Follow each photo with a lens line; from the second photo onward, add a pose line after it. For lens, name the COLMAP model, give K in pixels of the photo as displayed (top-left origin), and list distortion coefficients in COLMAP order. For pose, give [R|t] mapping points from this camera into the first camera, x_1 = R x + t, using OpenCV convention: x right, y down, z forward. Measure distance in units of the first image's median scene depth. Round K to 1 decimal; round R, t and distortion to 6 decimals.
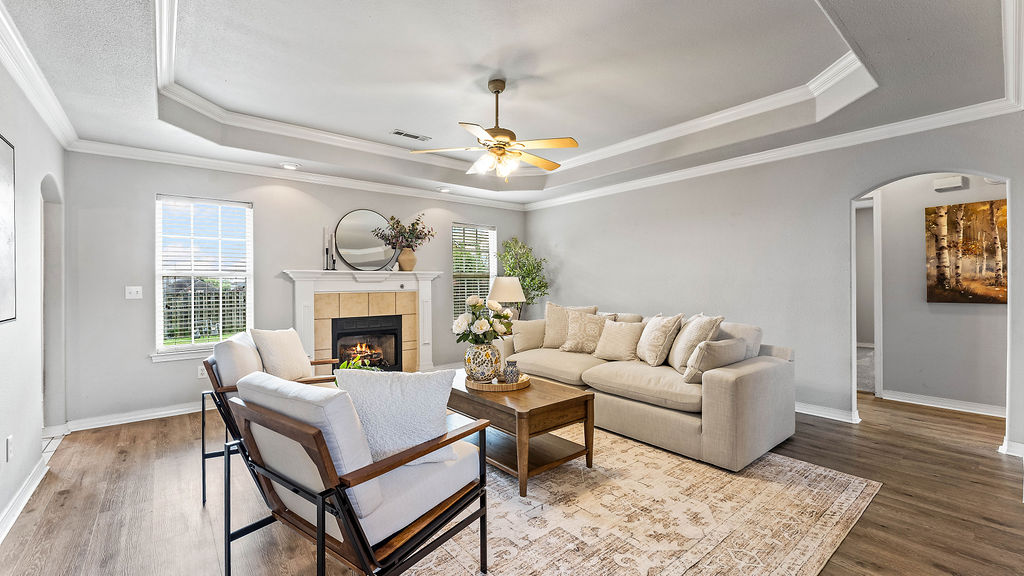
lens RADIAL K [[414.7, 0, 514.7], [0, 414.7, 283.4], [0, 0, 1]] dist [0.000639, -0.000393]
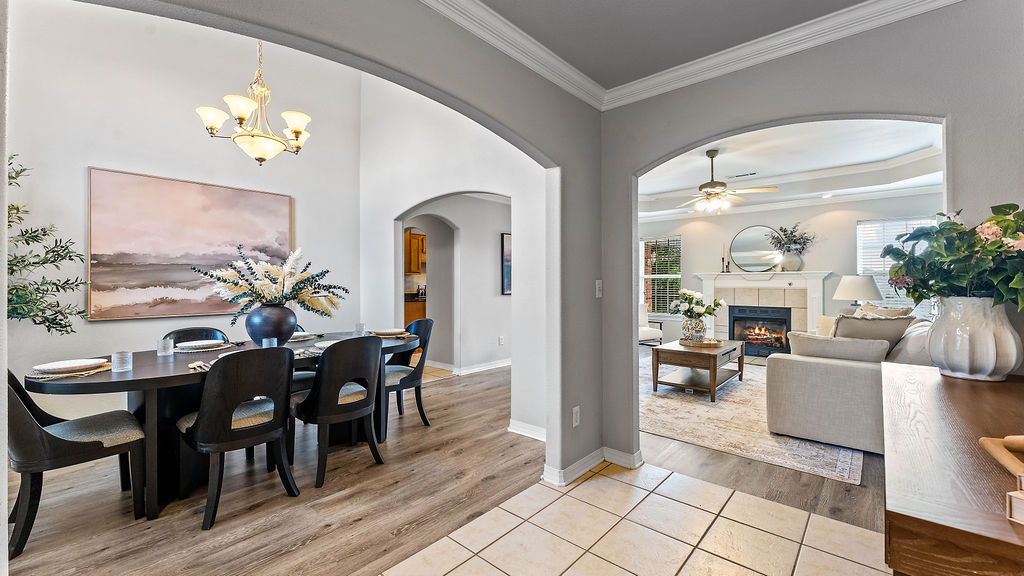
lens RADIAL K [[414.7, 0, 497.9], [0, 414.7, 281.7], [0, 0, 1]] dist [0.000639, -0.000393]
pose [[0.121788, 0.002057, -0.992554, 1.031520], [0.000431, 0.999998, 0.002125, -0.003237], [0.992556, -0.000687, 0.121786, 0.015954]]
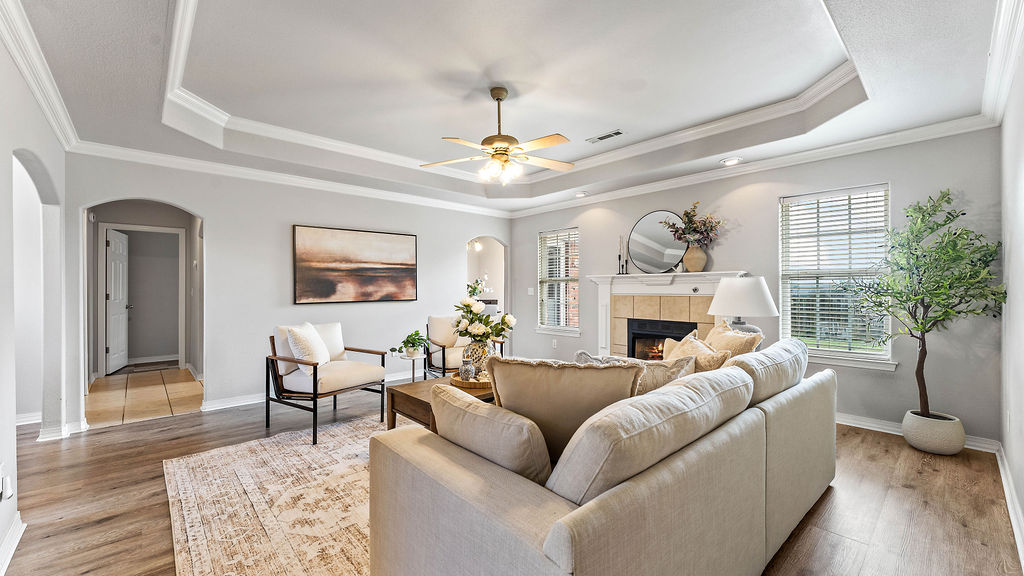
lens RADIAL K [[414.7, 0, 507.0], [0, 414.7, 289.9], [0, 0, 1]] dist [0.000639, -0.000393]
pose [[0.031820, 0.012015, -0.999421, 0.727316], [0.002441, 0.999924, 0.012099, -0.005405], [0.999491, -0.002825, 0.031788, 0.730652]]
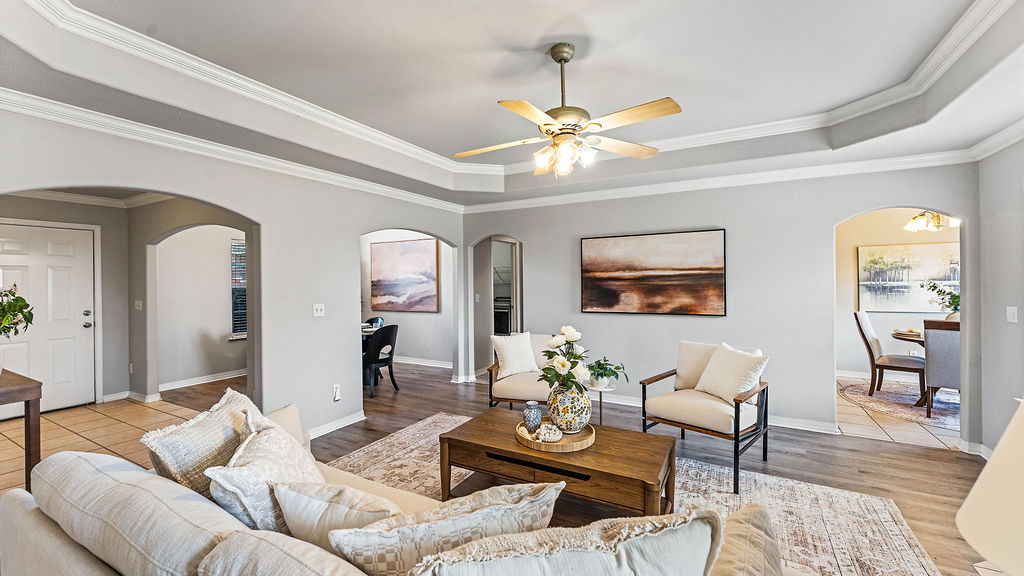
lens RADIAL K [[414.7, 0, 493.9], [0, 414.7, 281.5], [0, 0, 1]] dist [0.000639, -0.000393]
pose [[-0.945707, 0.019049, -0.324463, 0.238482], [0.017516, 0.999817, 0.007644, -0.055748], [0.324549, 0.001545, -0.945868, 1.231229]]
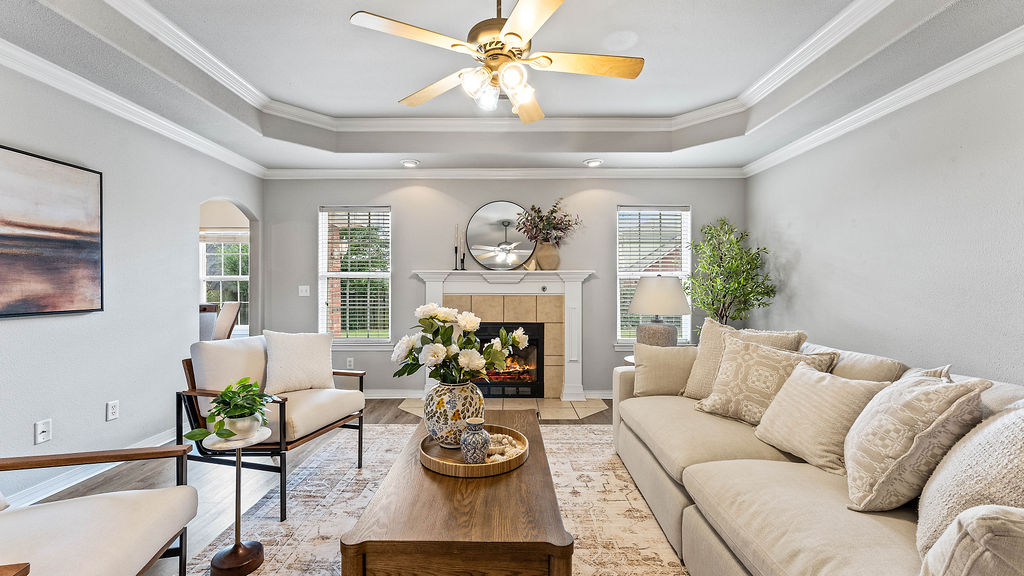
lens RADIAL K [[414.7, 0, 511.2], [0, 414.7, 287.6], [0, 0, 1]] dist [0.000639, -0.000393]
pose [[0.763135, 0.010008, -0.646161, 0.269721], [-0.007871, 0.999950, 0.006193, -0.000090], [0.646191, 0.000360, 0.763176, 0.409210]]
